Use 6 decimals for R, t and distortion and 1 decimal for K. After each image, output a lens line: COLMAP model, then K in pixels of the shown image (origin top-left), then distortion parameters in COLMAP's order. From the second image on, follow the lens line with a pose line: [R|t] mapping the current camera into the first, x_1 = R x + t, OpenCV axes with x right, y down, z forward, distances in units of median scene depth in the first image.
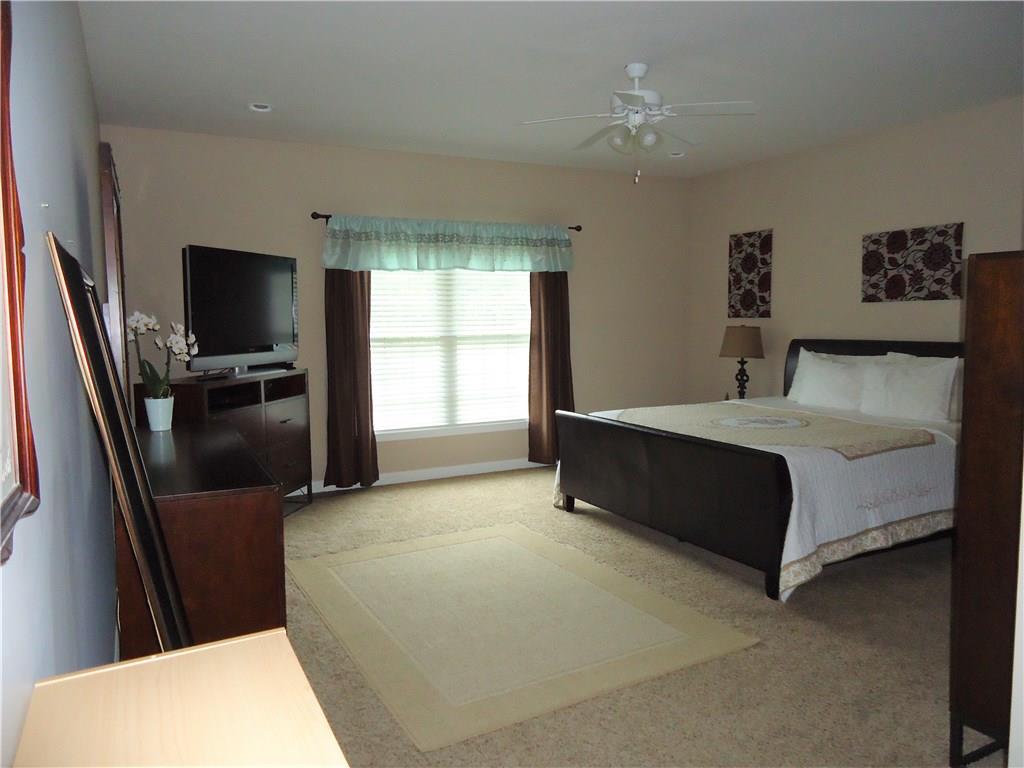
lens RADIAL K [[742.6, 0, 516.1], [0, 742.6, 384.9], [0, 0, 1]] dist [0.000767, -0.009751]
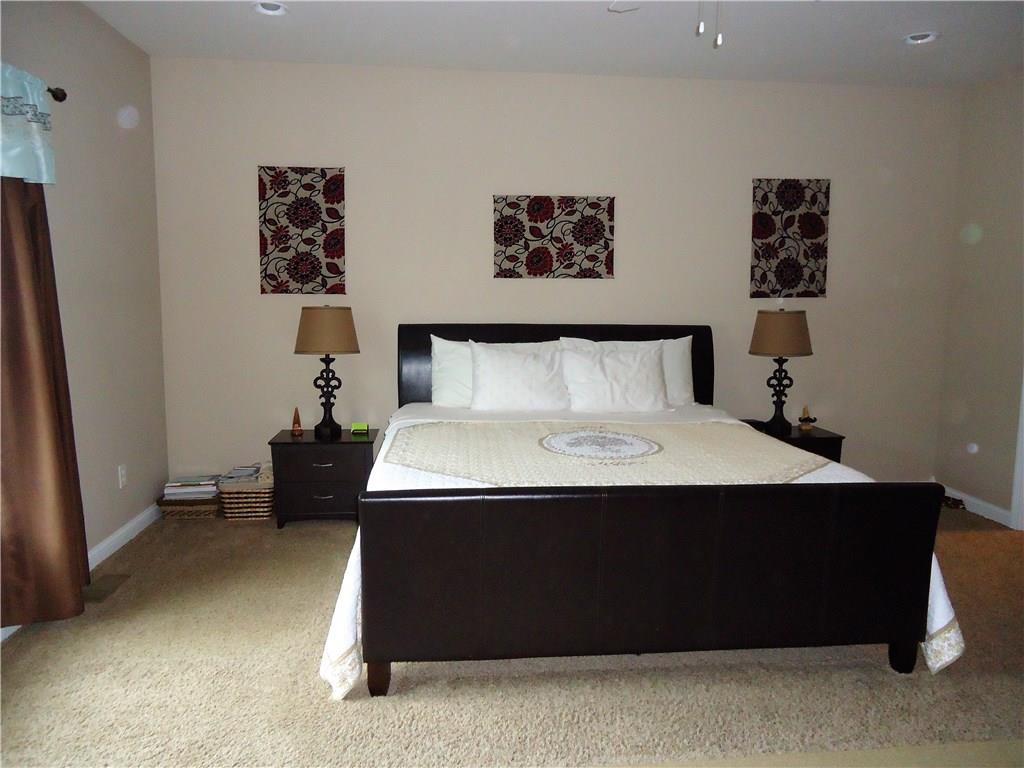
lens RADIAL K [[742.6, 0, 513.3], [0, 742.6, 379.9], [0, 0, 1]] dist [0.000767, -0.009751]
pose [[0.374950, -0.091460, 0.922522, -0.306815], [0.071138, 0.995026, 0.069735, -0.056630], [-0.924312, 0.039479, 0.379591, 0.698020]]
